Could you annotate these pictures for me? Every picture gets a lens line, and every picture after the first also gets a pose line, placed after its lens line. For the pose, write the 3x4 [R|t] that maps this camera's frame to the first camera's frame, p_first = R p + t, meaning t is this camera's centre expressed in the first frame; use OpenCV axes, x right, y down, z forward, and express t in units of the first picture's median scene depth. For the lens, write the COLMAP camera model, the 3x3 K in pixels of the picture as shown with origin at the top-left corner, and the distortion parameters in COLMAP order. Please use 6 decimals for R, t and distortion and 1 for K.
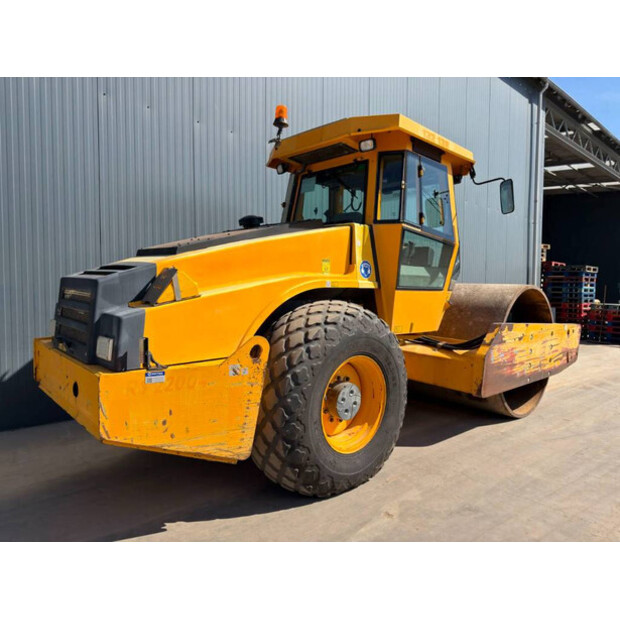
lens RADIAL K [[422.6, 0, 310.0], [0, 422.6, 310.0], [0, 0, 1]] dist [0.086299, -0.103234]
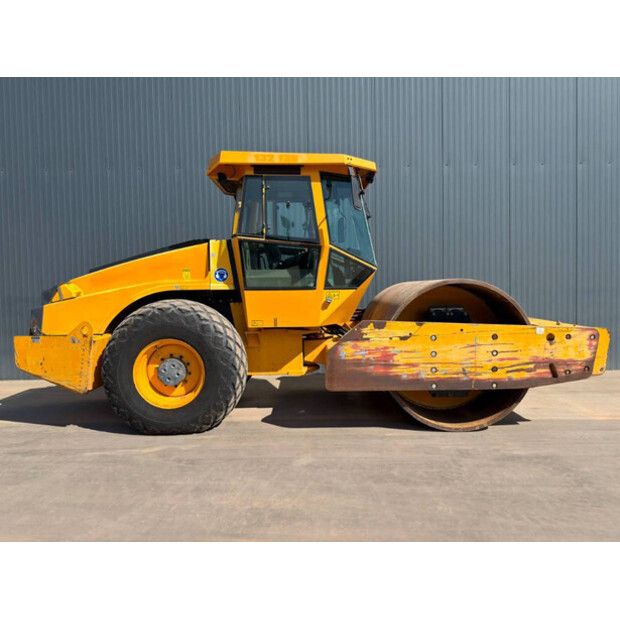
lens RADIAL K [[422.6, 0, 310.0], [0, 422.6, 310.0], [0, 0, 1]] dist [0.086299, -0.103234]
pose [[0.753015, -0.000284, -0.658003, 1.188837], [-0.006532, 0.999947, -0.007906, 0.018341], [0.657971, 0.010251, 0.752974, 0.218328]]
